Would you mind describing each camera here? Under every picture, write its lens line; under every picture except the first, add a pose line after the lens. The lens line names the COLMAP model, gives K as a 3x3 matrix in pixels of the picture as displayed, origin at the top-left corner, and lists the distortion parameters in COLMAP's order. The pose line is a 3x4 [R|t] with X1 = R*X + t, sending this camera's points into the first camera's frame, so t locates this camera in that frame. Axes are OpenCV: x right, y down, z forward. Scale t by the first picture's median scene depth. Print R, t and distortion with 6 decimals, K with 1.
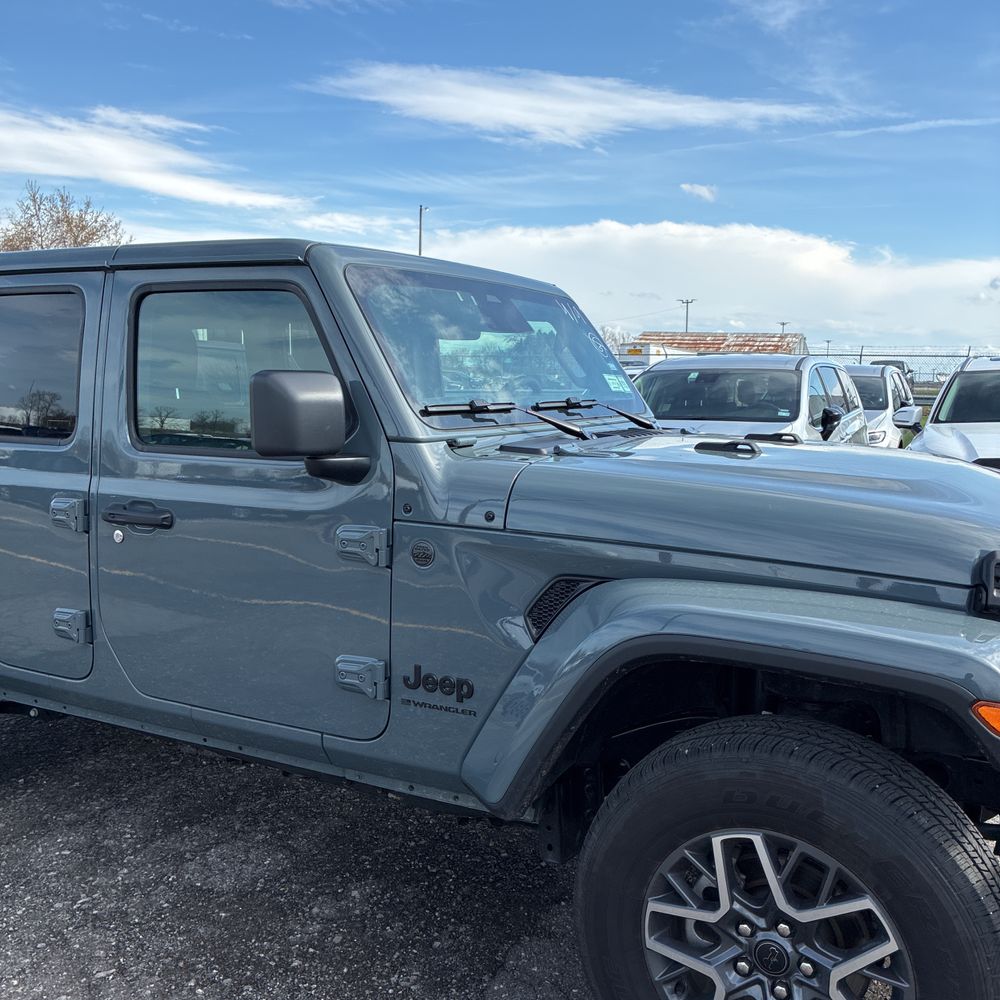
lens RADIAL K [[1012.1, 0, 492.5], [0, 1012.1, 505.2], [0, 0, 1]] dist [0.035912, 0.000000]
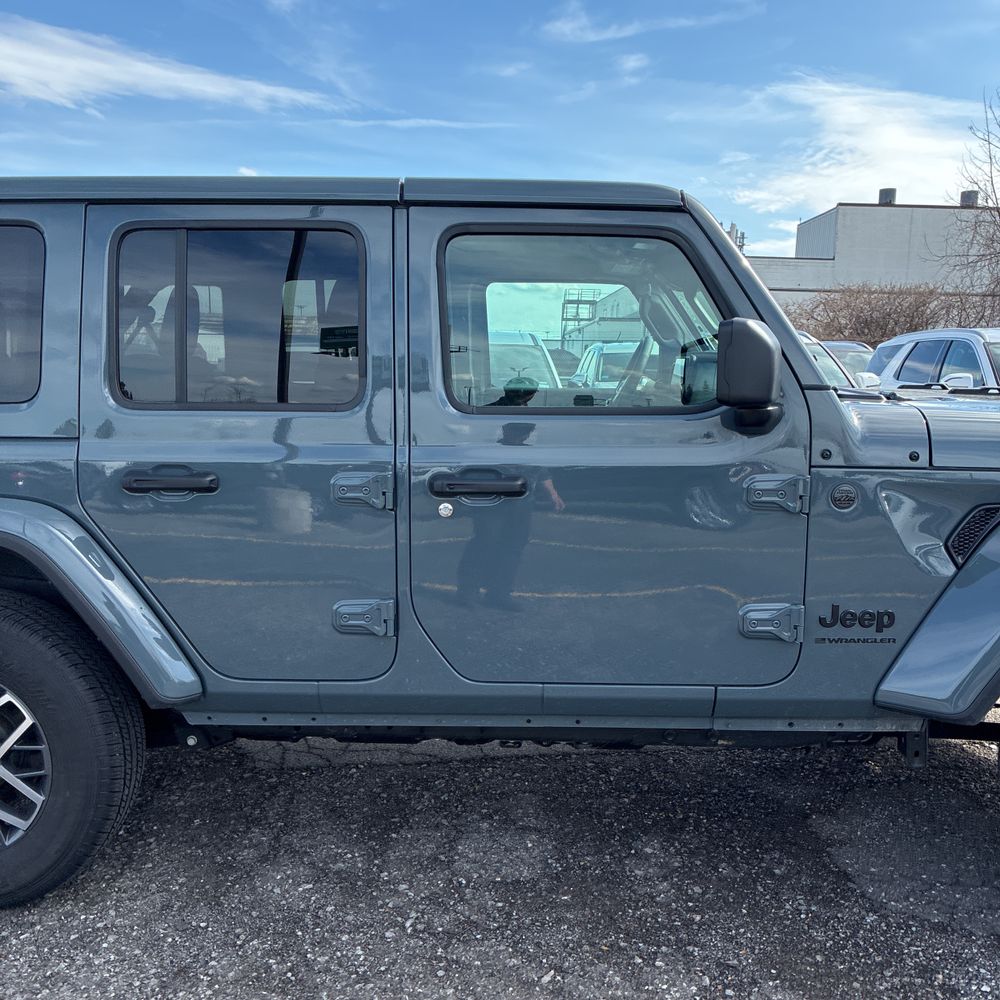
lens RADIAL K [[1012.1, 0, 436.7], [0, 1012.1, 542.8], [0, 0, 1]] dist [0.035912, 0.000000]
pose [[0.895235, -0.083577, 0.437686, -0.815750], [0.061428, 0.996022, 0.064549, 0.001411], [-0.441340, -0.030900, 0.896808, 0.216183]]
